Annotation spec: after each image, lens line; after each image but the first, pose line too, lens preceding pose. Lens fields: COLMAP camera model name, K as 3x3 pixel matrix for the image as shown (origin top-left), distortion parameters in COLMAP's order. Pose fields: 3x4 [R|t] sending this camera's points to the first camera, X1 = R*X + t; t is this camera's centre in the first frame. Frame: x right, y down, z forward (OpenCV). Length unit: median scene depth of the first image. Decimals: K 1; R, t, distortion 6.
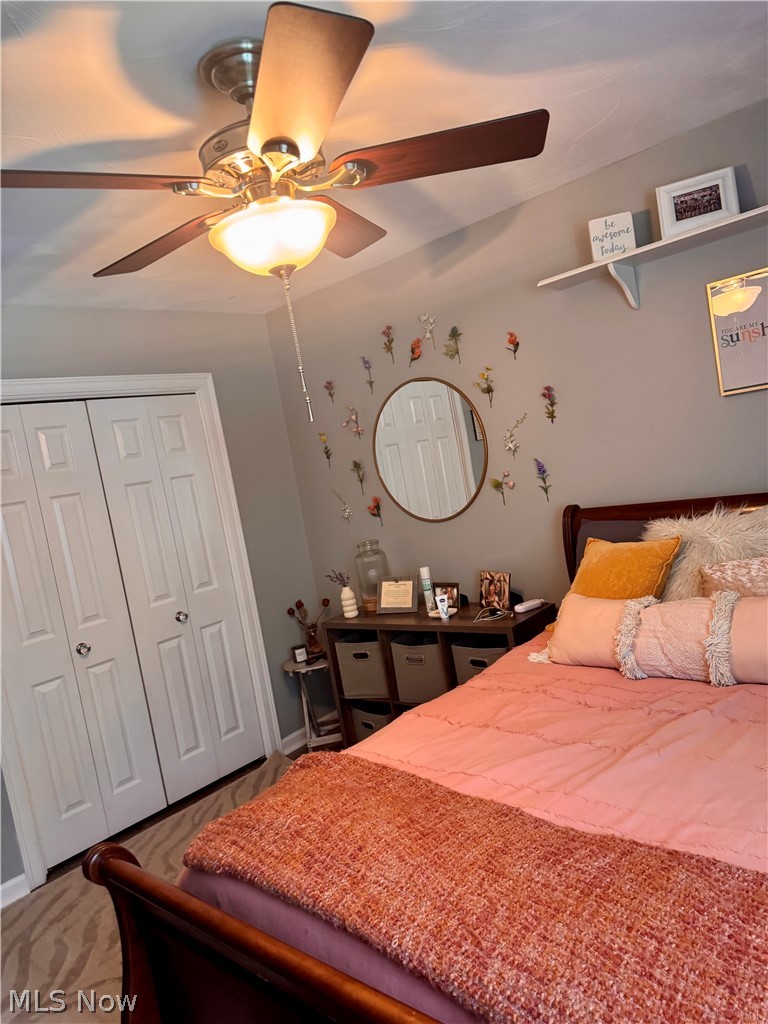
lens RADIAL K [[729.0, 0, 384.0], [0, 729.0, 512.0], [0, 0, 1]] dist [0.062398, -0.077795]
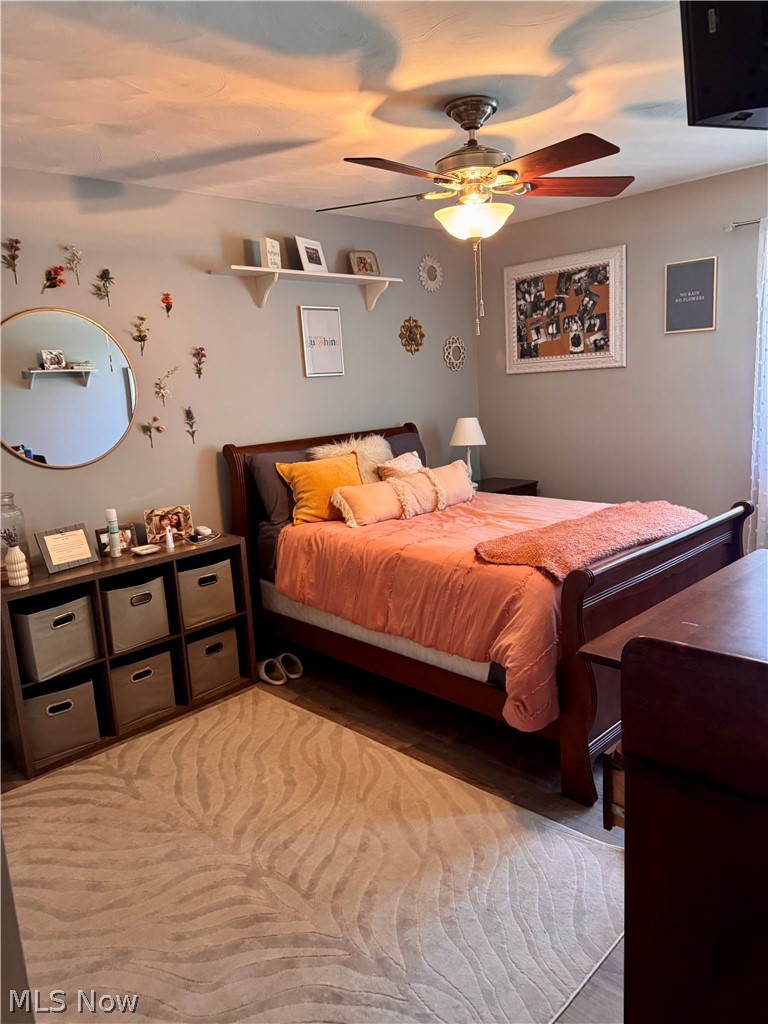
lens RADIAL K [[729.0, 0, 384.0], [0, 729.0, 512.0], [0, 0, 1]] dist [0.062398, -0.077795]
pose [[0.043731, -0.011325, 0.998979, -0.952039], [0.122755, 0.992420, 0.005877, 0.126635], [-0.991473, 0.122373, 0.044790, 0.650108]]
